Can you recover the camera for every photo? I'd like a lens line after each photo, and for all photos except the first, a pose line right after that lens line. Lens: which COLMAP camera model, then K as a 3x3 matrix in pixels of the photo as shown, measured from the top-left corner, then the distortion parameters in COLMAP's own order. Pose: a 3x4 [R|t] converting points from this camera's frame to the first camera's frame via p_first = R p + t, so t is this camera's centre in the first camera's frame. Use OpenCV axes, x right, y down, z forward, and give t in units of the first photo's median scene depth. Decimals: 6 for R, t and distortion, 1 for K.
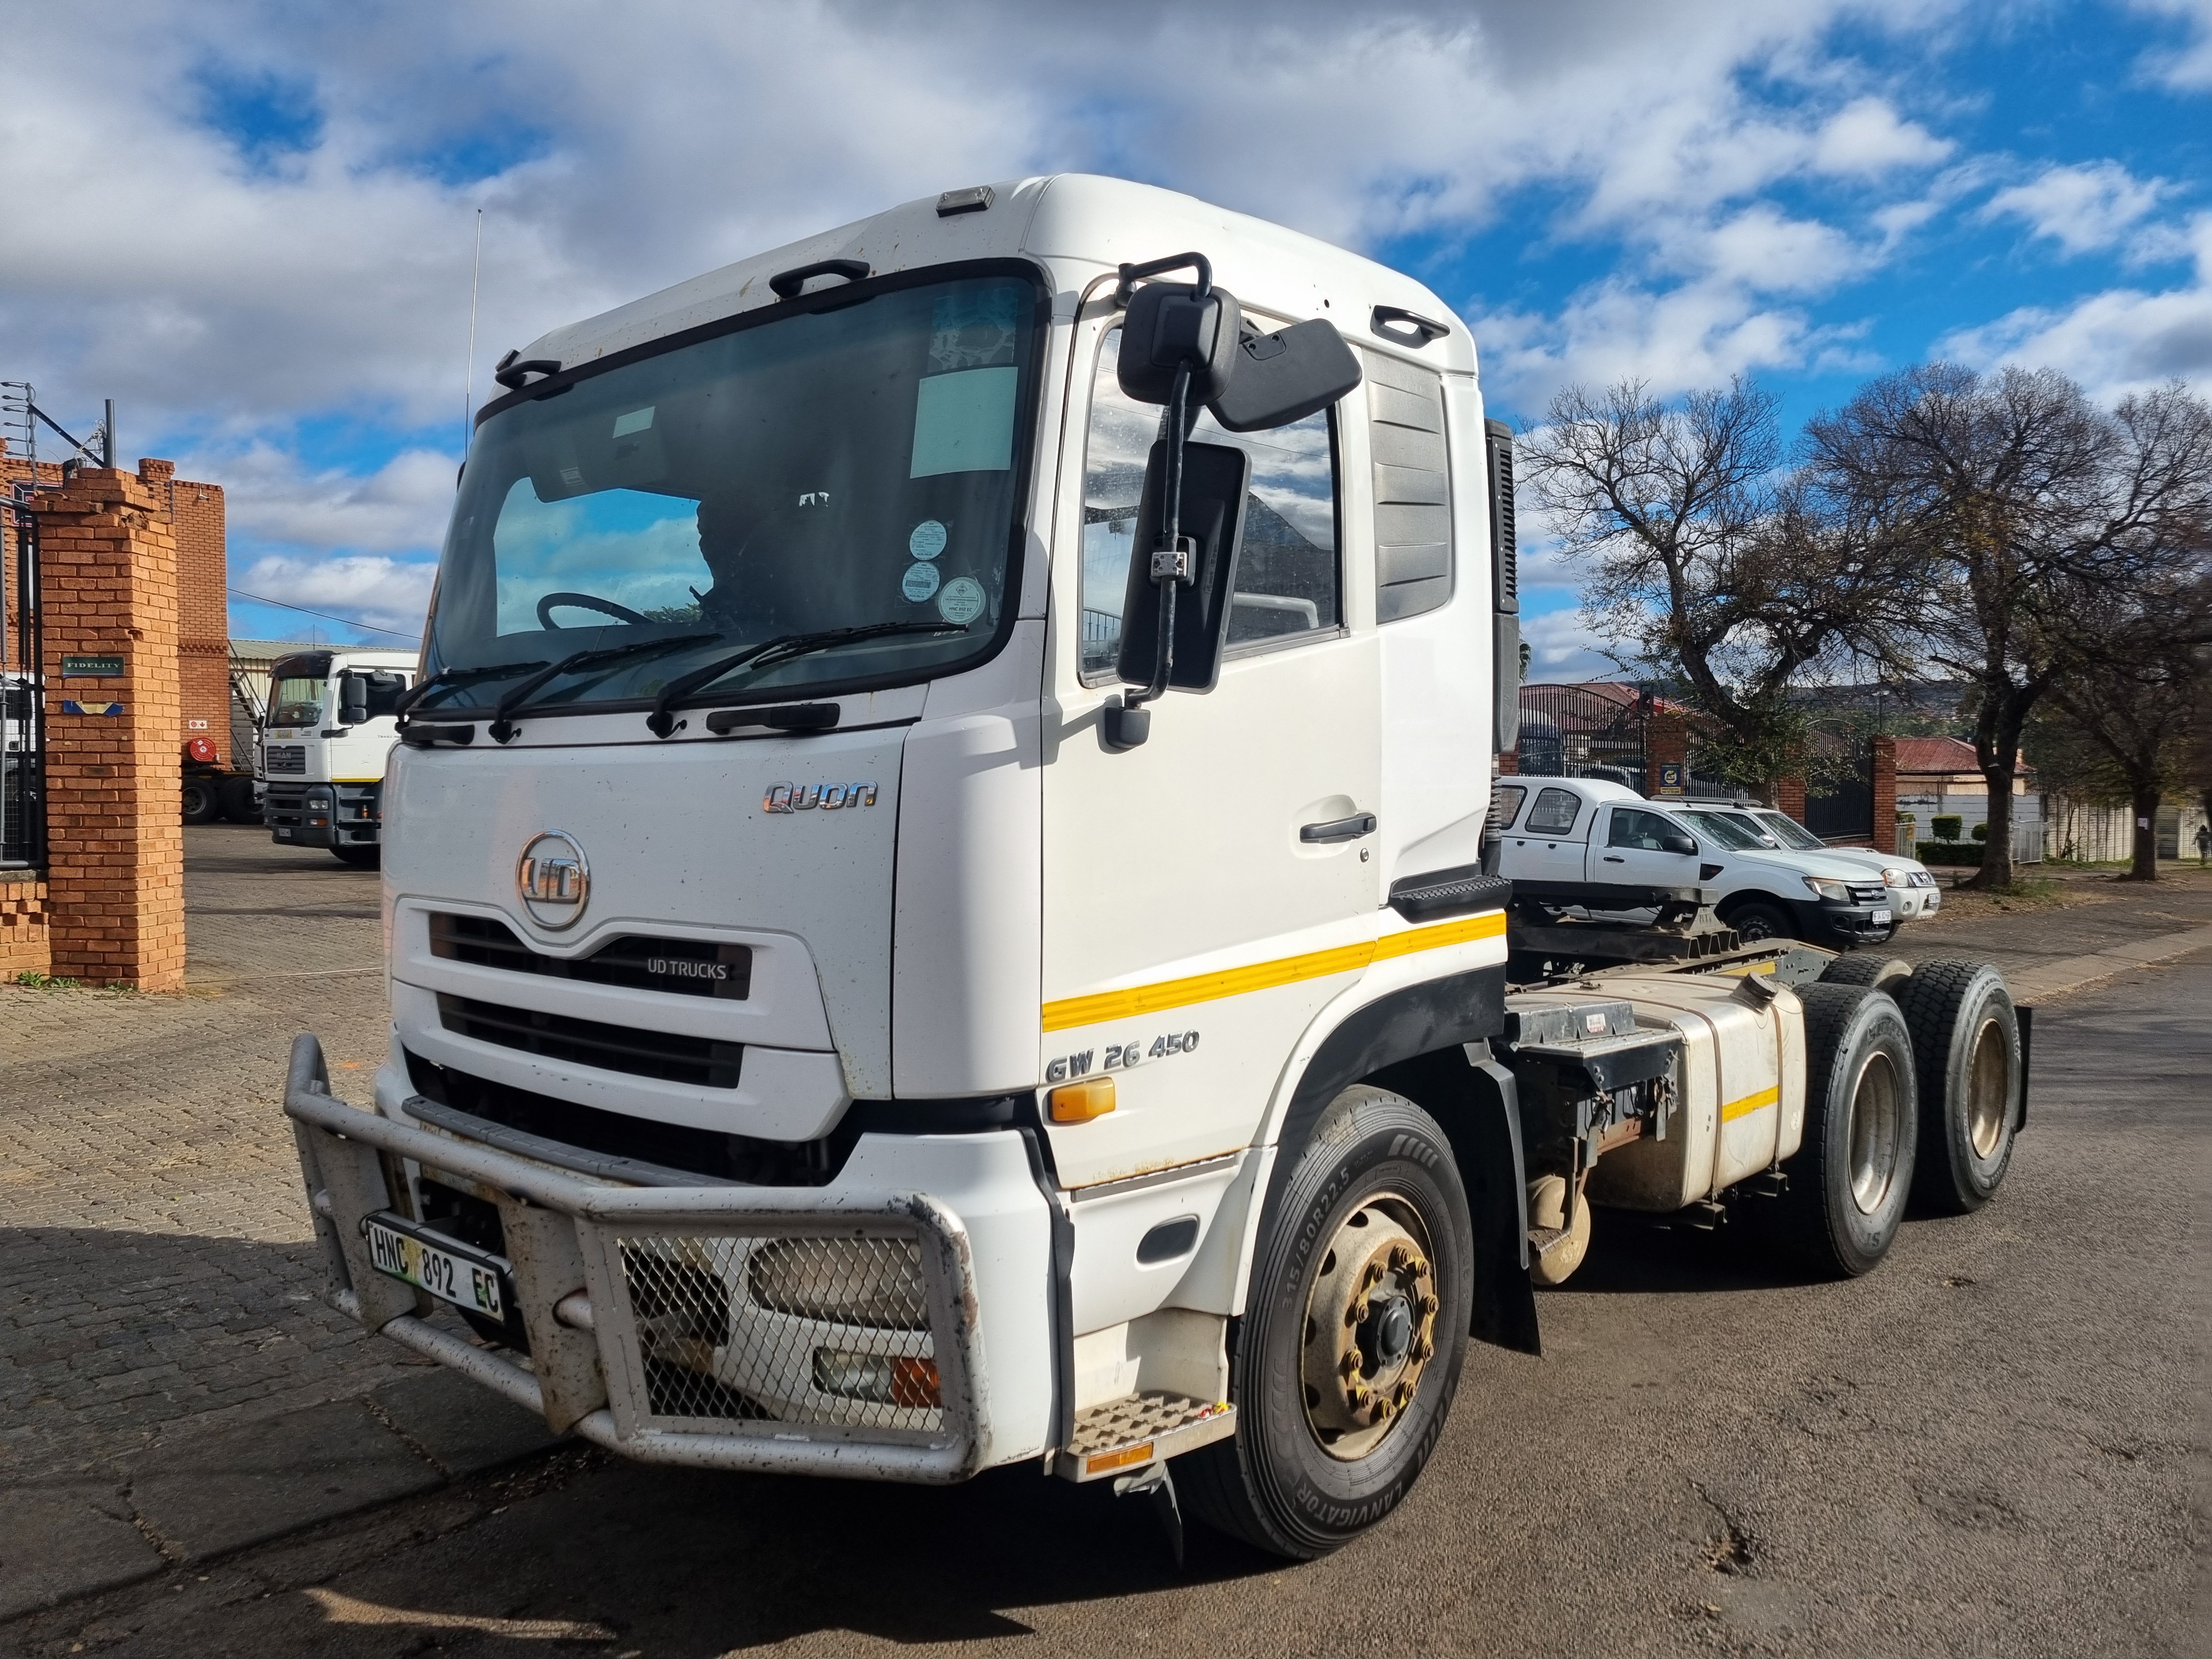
lens RADIAL K [[1677.6, 0, 1103.1], [0, 1677.6, 837.9], [0, 0, 1]] dist [0.072914, -0.038192]
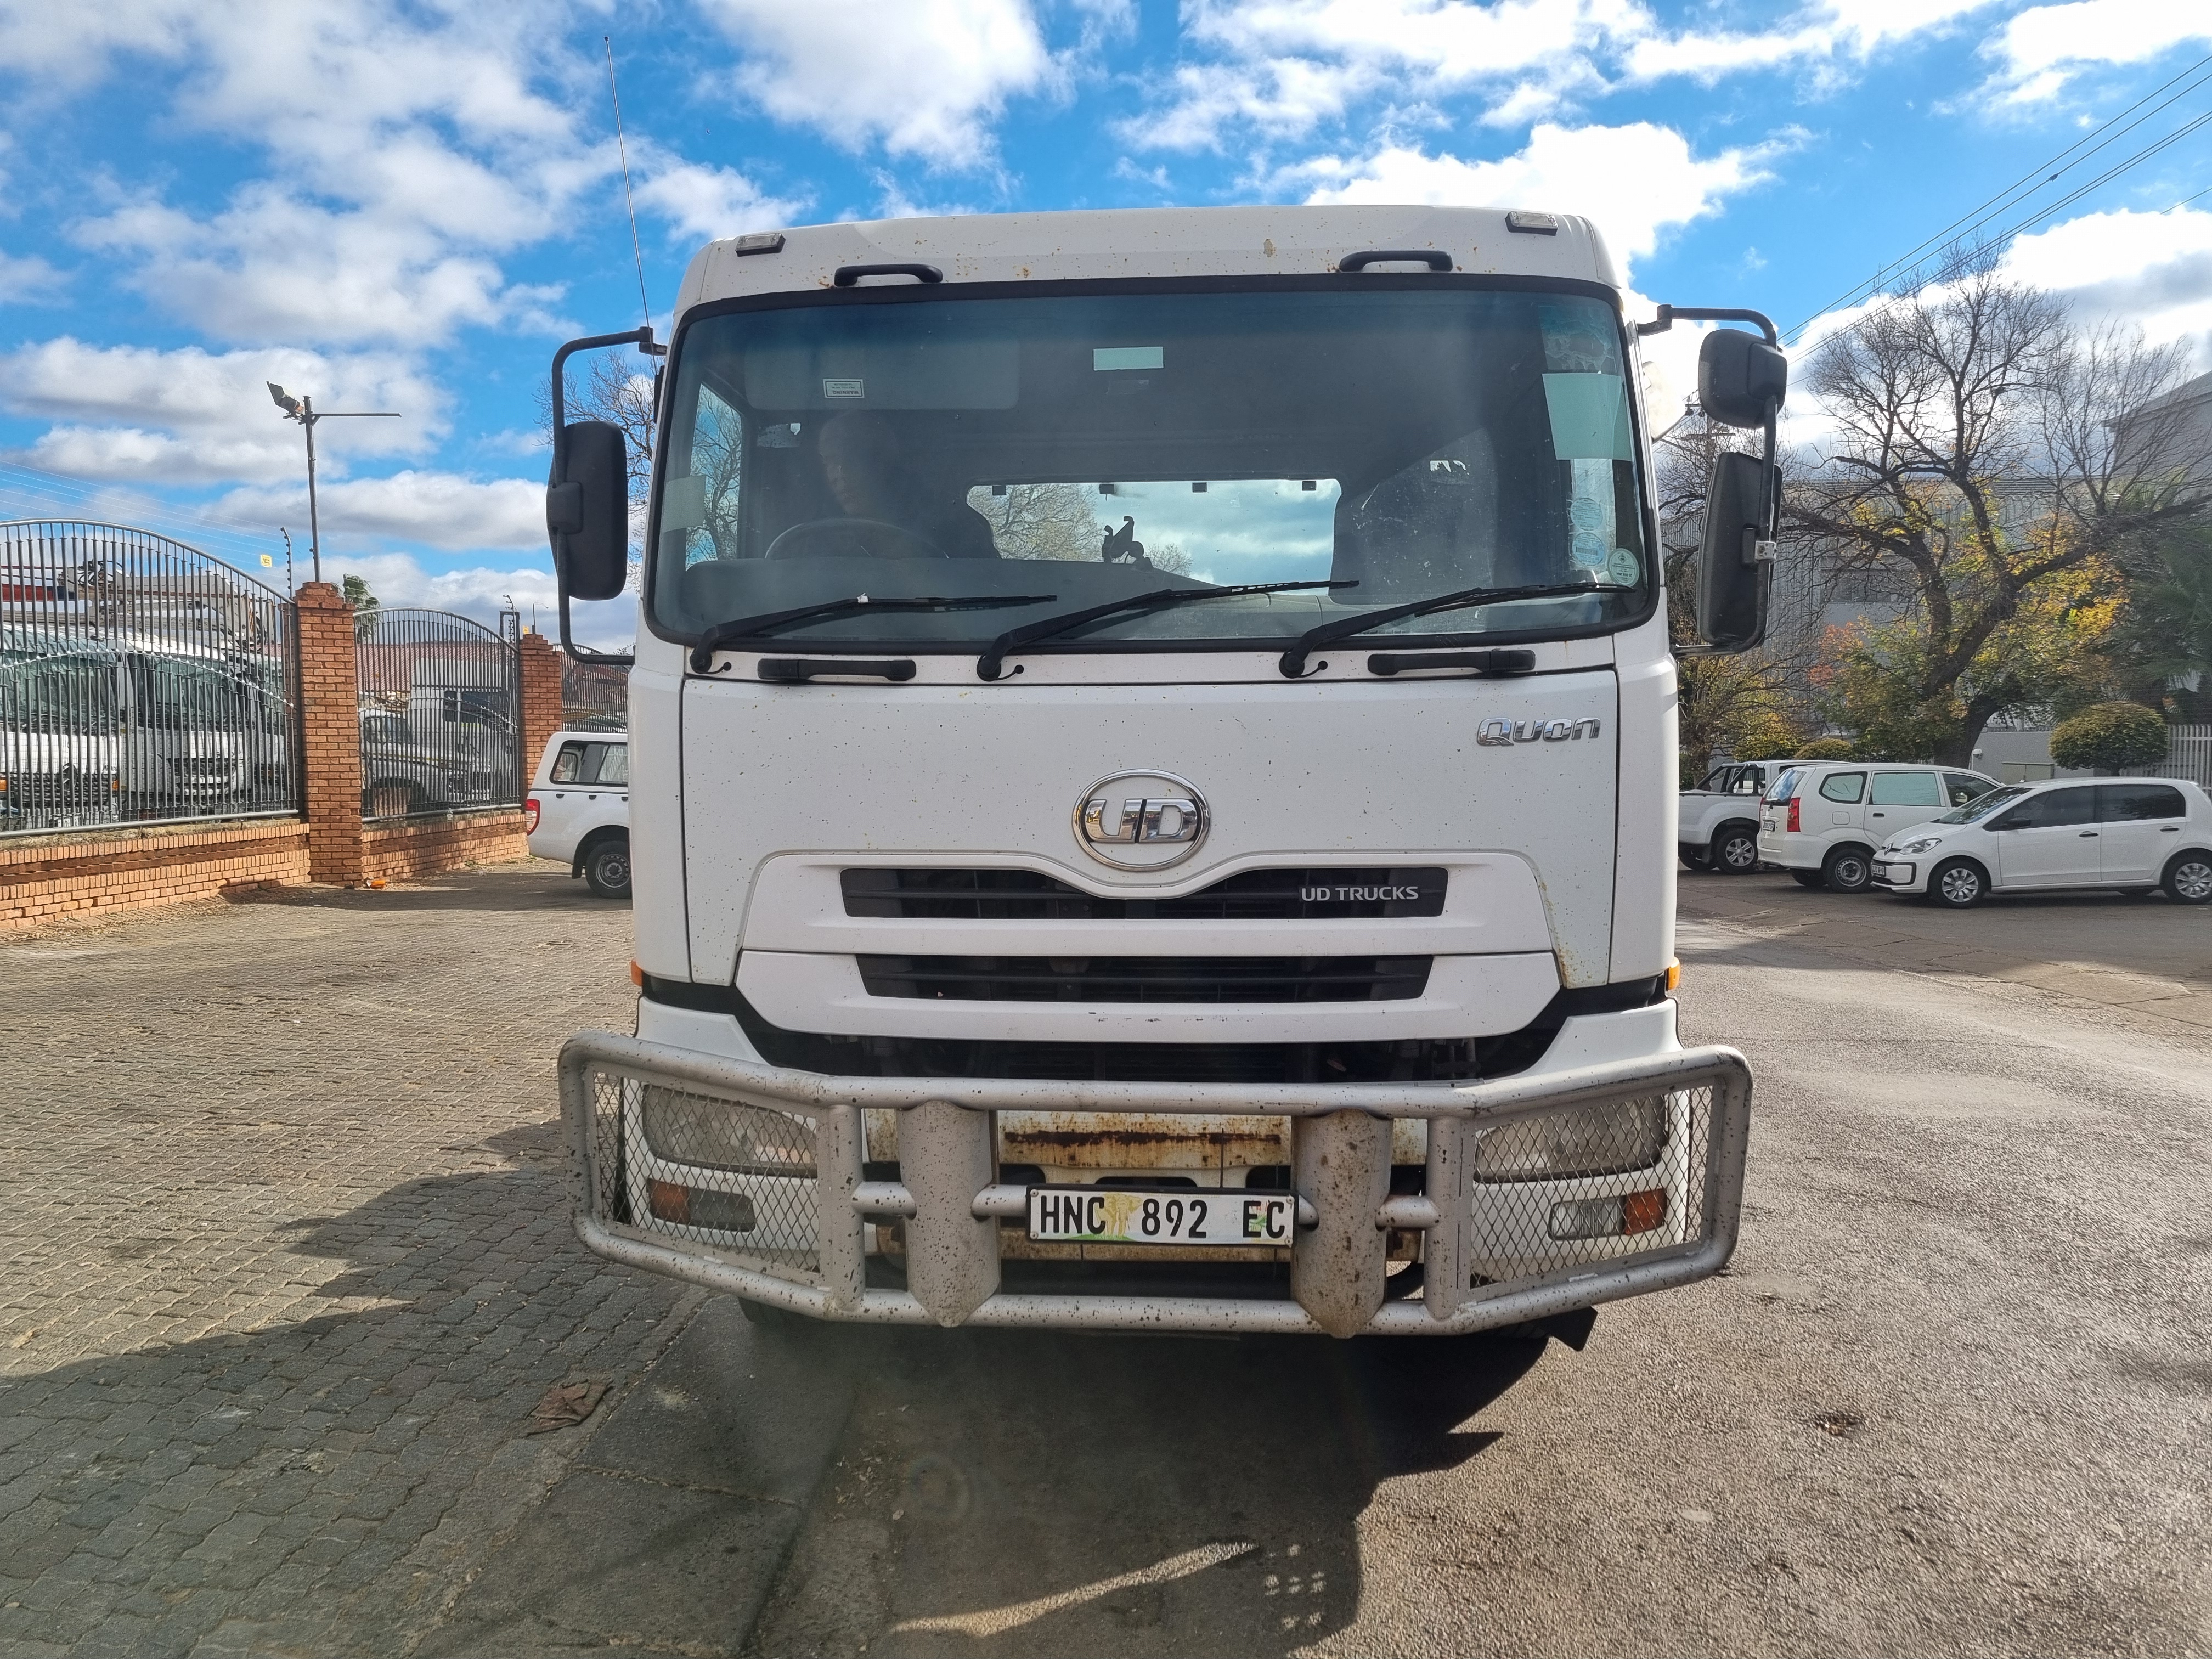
lens RADIAL K [[1677.6, 0, 1091.4], [0, 1677.6, 816.4], [0, 0, 1]] dist [0.072914, -0.038192]
pose [[0.759544, -0.035231, 0.649501, -1.083907], [0.025812, 0.999378, 0.024024, -0.001669], [-0.649944, -0.001483, 0.759981, 0.300510]]
